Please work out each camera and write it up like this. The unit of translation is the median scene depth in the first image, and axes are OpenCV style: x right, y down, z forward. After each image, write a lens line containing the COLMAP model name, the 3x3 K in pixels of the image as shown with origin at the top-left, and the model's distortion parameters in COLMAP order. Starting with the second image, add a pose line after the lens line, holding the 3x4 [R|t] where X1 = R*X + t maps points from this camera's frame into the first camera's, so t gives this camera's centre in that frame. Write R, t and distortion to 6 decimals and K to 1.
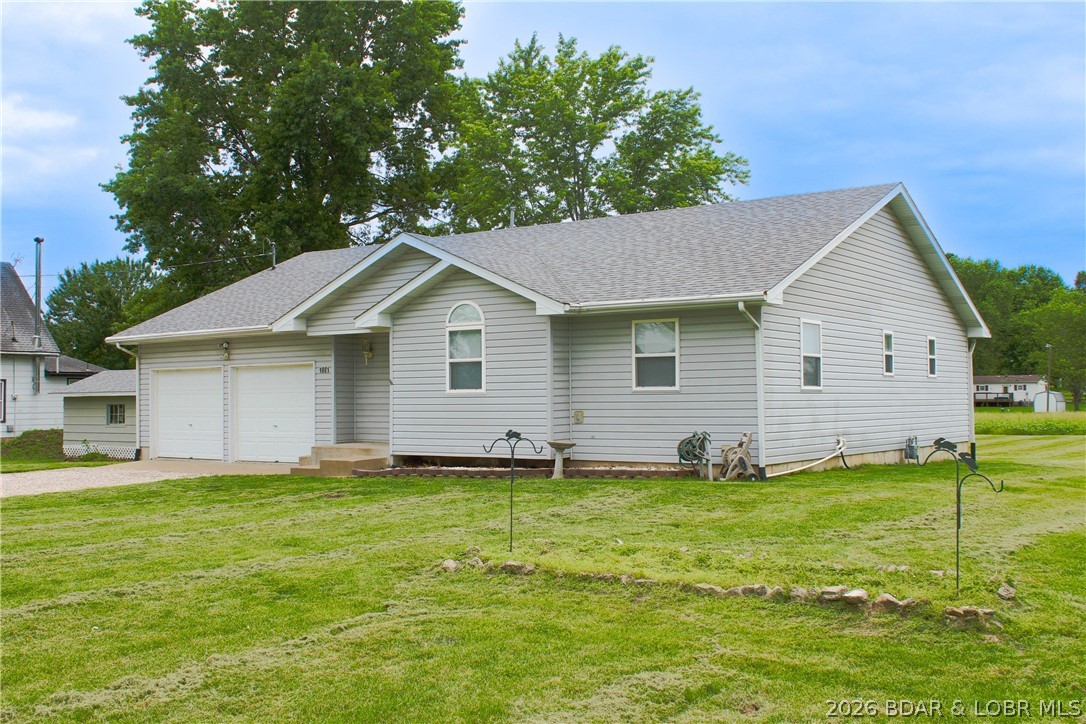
lens RADIAL K [[1075.8, 0, 543.0], [0, 1075.8, 362.0], [0, 0, 1]] dist [-0.184521, -0.002180]
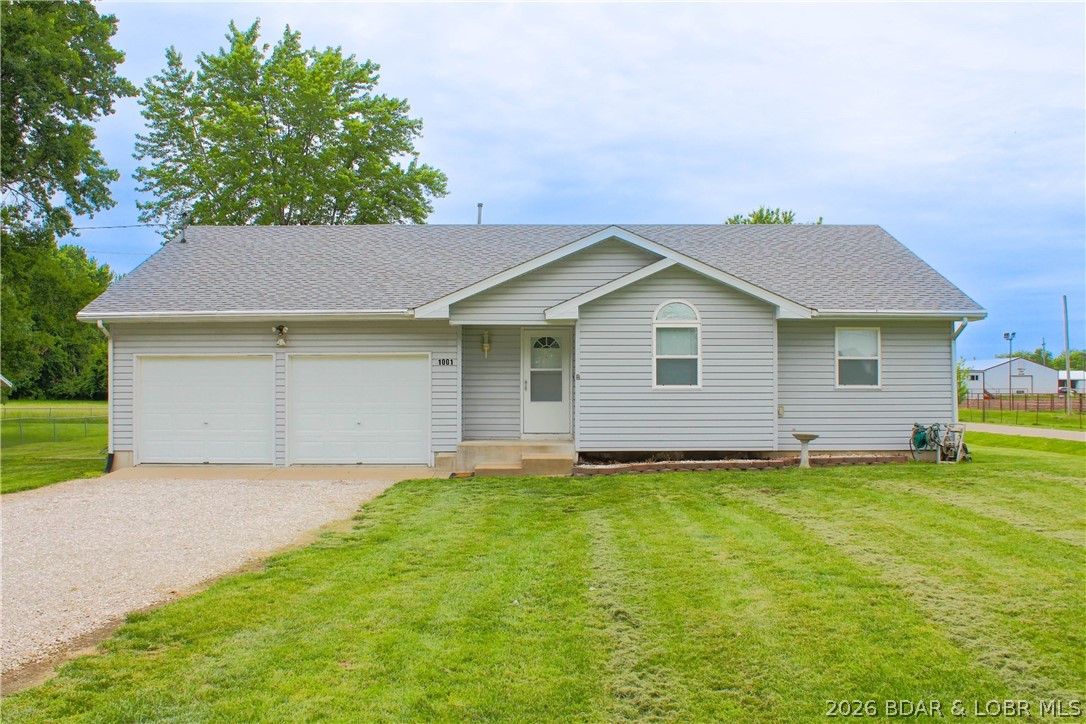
lens RADIAL K [[1009.0, 0, 543.0], [0, 1009.0, 362.0], [0, 0, 1]] dist [-0.141447, 0.000541]
pose [[0.828521, 0.028295, 0.559242, -0.718070], [-0.026045, 0.999589, -0.011989, 0.018087], [-0.559351, -0.004632, 0.828918, 0.272982]]
